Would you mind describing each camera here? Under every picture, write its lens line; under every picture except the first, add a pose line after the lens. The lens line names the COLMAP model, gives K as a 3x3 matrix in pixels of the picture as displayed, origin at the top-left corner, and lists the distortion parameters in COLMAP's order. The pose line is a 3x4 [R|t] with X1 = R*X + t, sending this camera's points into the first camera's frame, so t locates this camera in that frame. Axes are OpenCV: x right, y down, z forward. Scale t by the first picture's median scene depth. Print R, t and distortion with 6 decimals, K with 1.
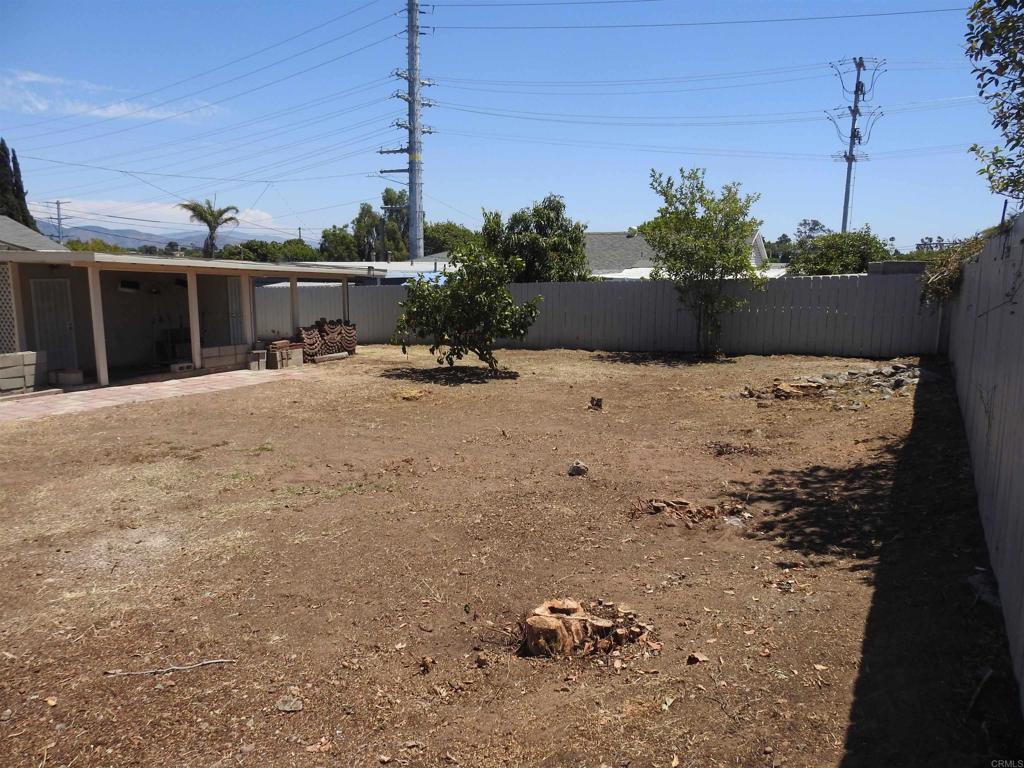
lens RADIAL K [[767.0, 0, 512.0], [0, 767.0, 384.0], [0, 0, 1]] dist [-0.003943, -0.000389]
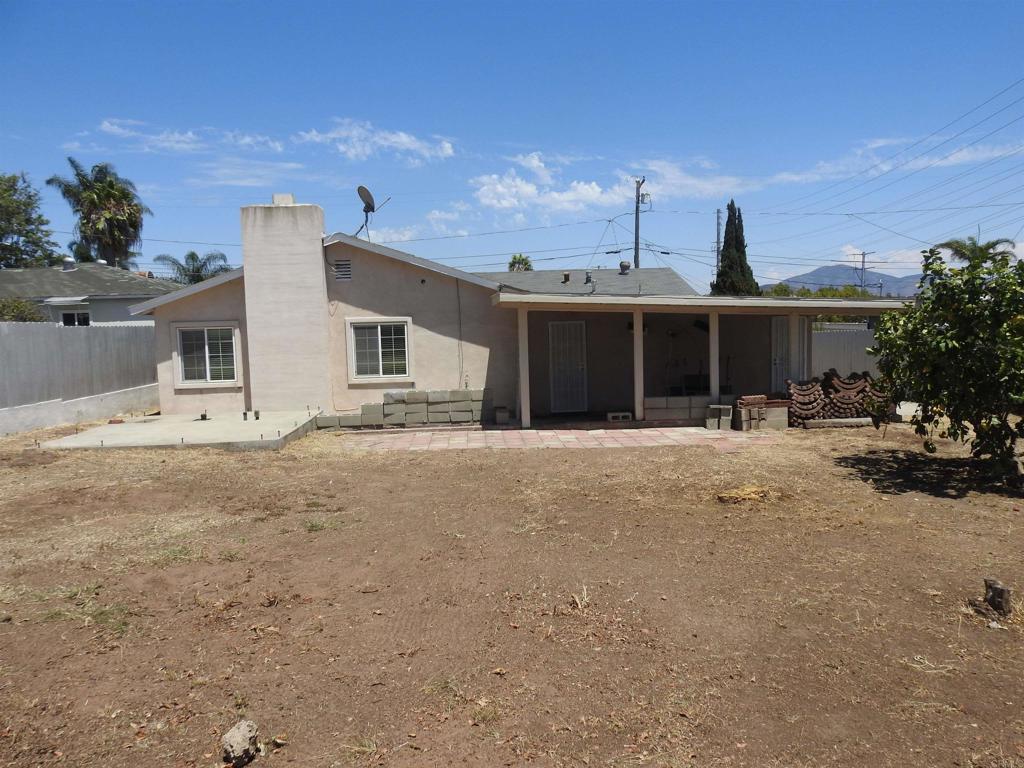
lens RADIAL K [[742.0, 0, 512.0], [0, 742.0, 384.0], [0, 0, 1]] dist [0.007234, 0.004029]
pose [[0.531856, 0.056072, -0.844976, 0.199578], [-0.105648, 0.994404, -0.000510, -0.039292], [0.840219, 0.089541, 0.534803, 0.362333]]
